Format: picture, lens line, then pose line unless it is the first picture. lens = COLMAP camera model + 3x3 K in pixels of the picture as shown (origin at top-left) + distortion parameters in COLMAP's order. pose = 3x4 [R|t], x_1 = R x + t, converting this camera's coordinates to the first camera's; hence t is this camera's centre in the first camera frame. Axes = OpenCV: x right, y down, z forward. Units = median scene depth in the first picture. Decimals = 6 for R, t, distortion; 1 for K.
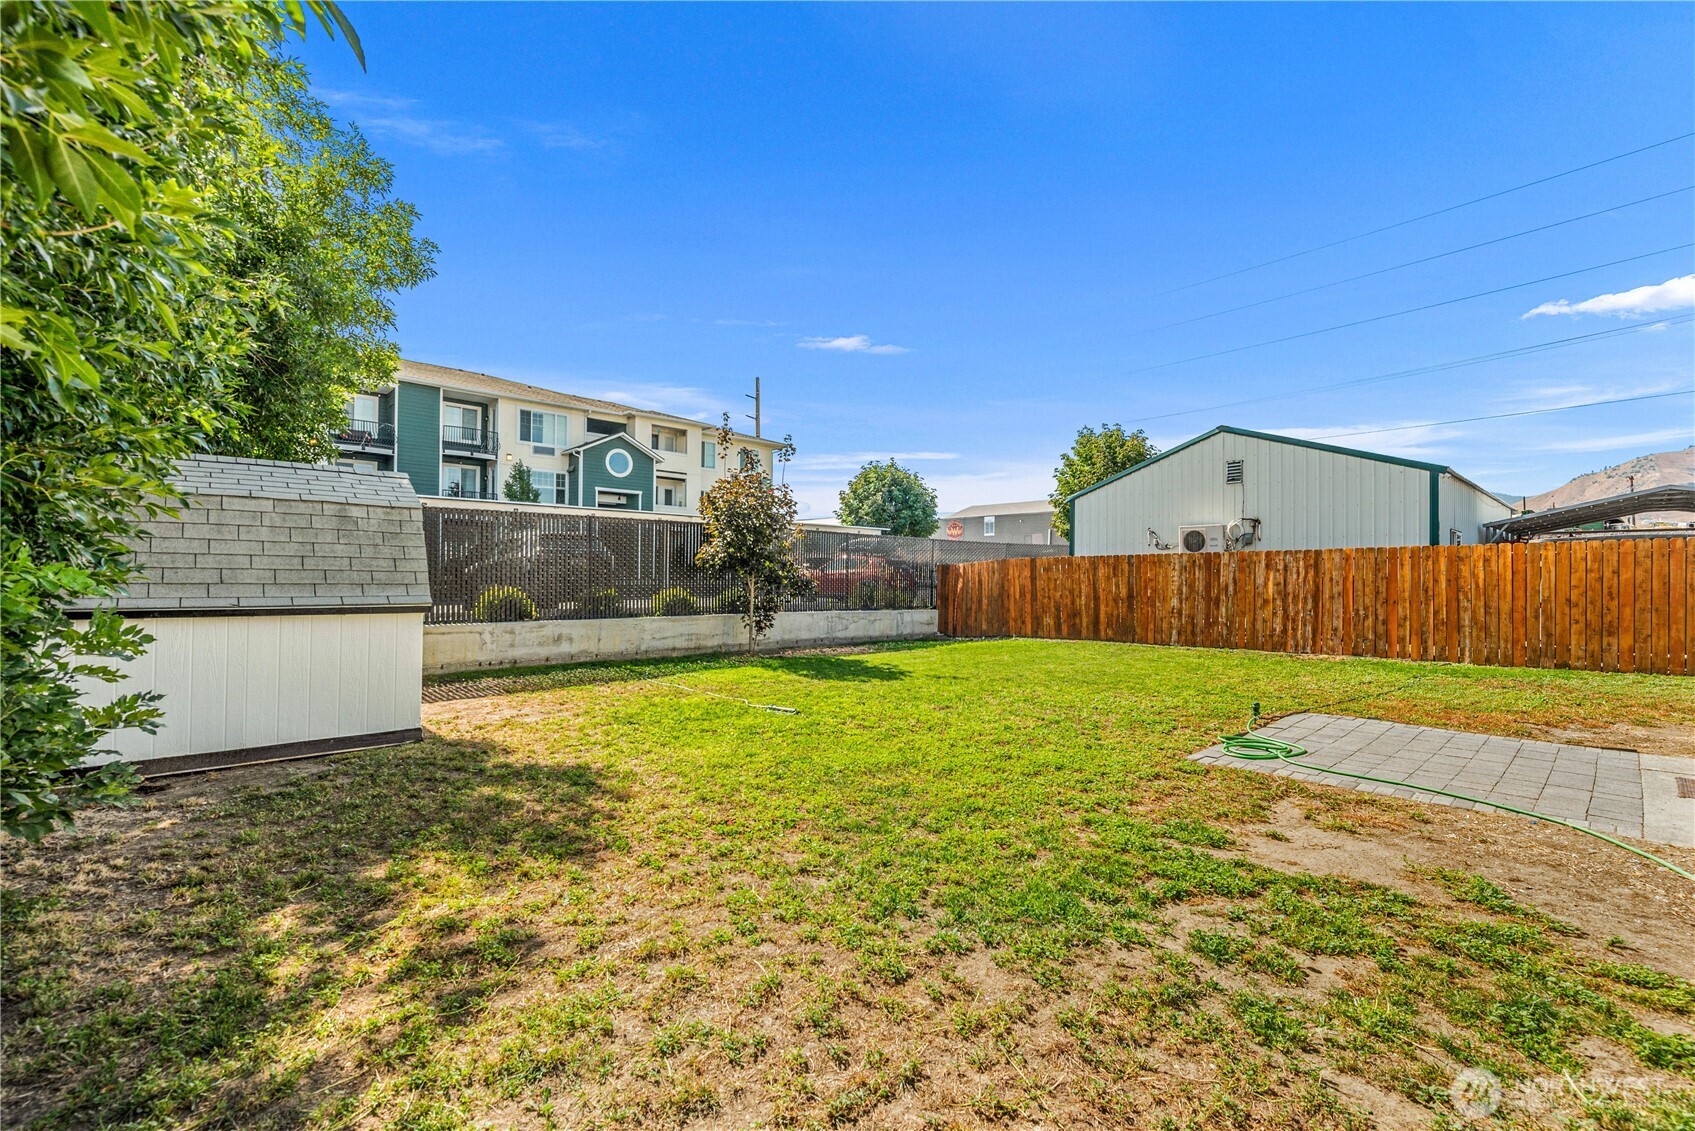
lens RADIAL K [[729.5, 0, 853.2], [0, 729.5, 574.4], [0, 0, 1]] dist [0.002446, 0.000074]
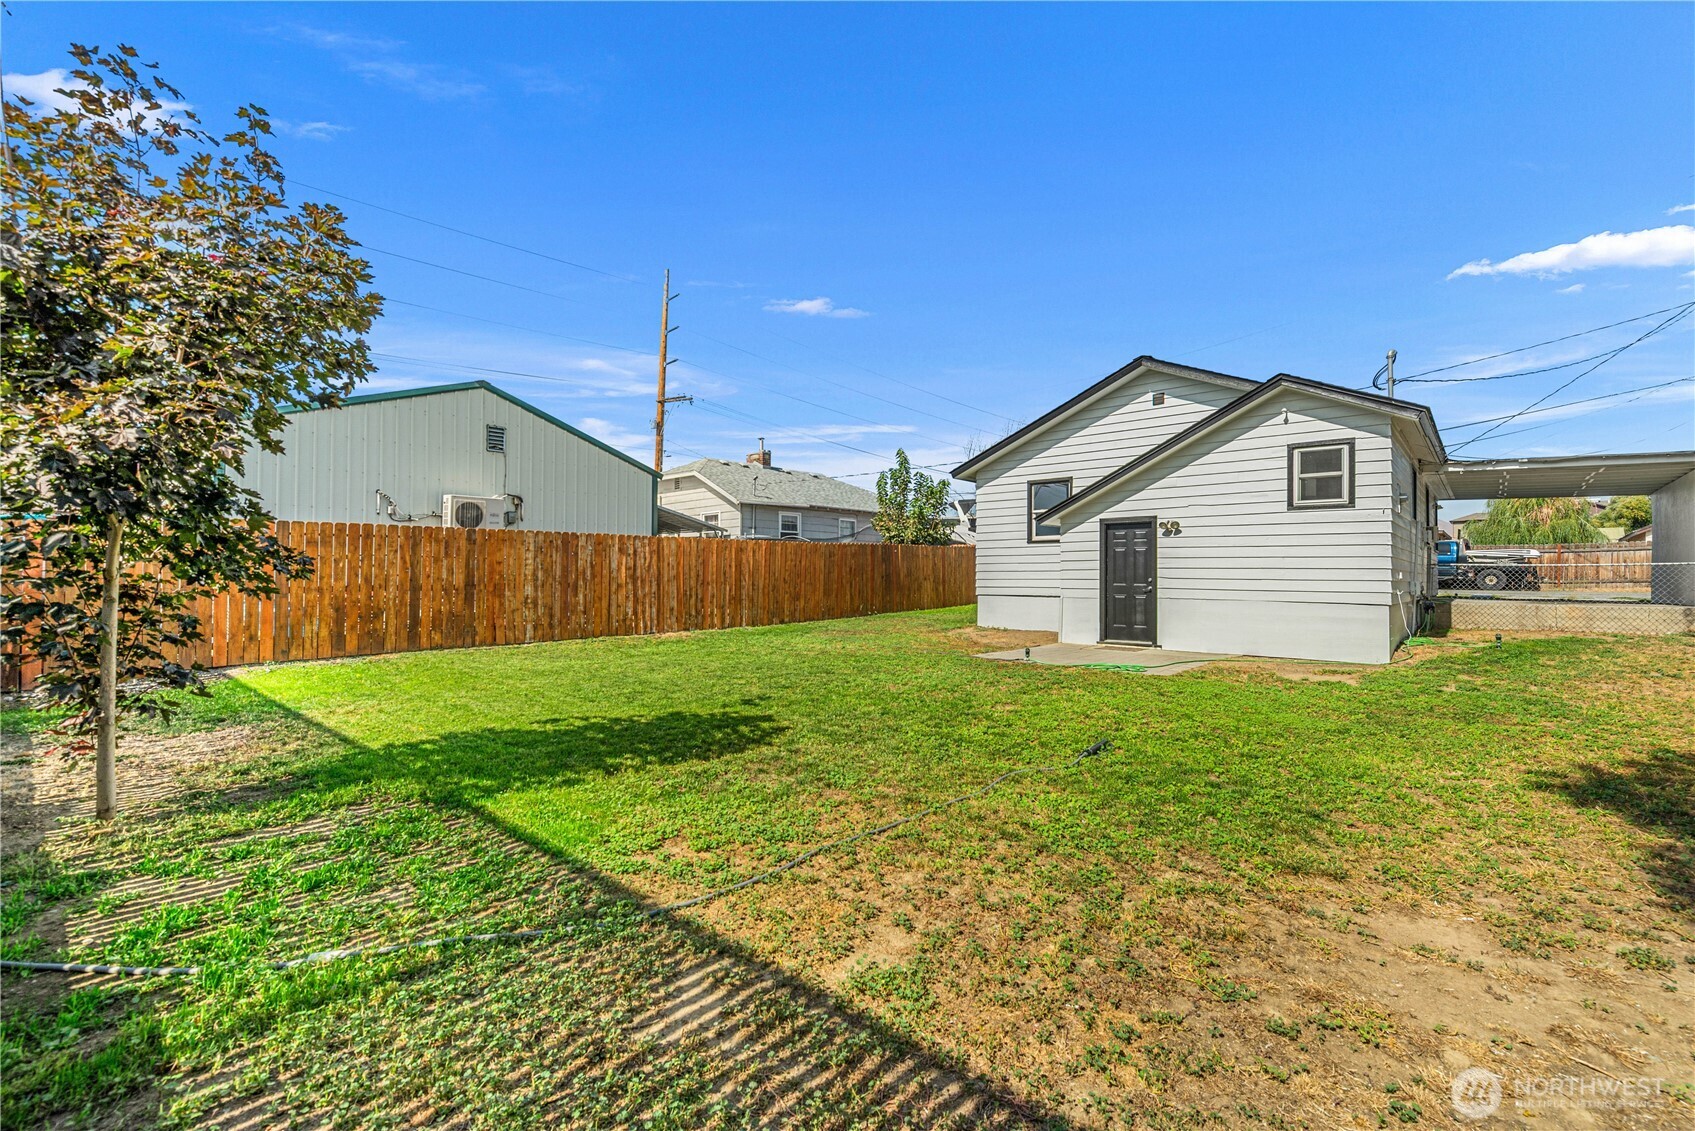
lens RADIAL K [[729.5, 0, 853.2], [0, 729.5, 574.4], [0, 0, 1]] dist [0.002446, 0.000074]
pose [[-0.080587, -0.004535, 0.996737, -0.383318], [-0.011647, 0.999926, 0.003608, 0.012390], [-0.996680, -0.011318, -0.080634, 0.662874]]
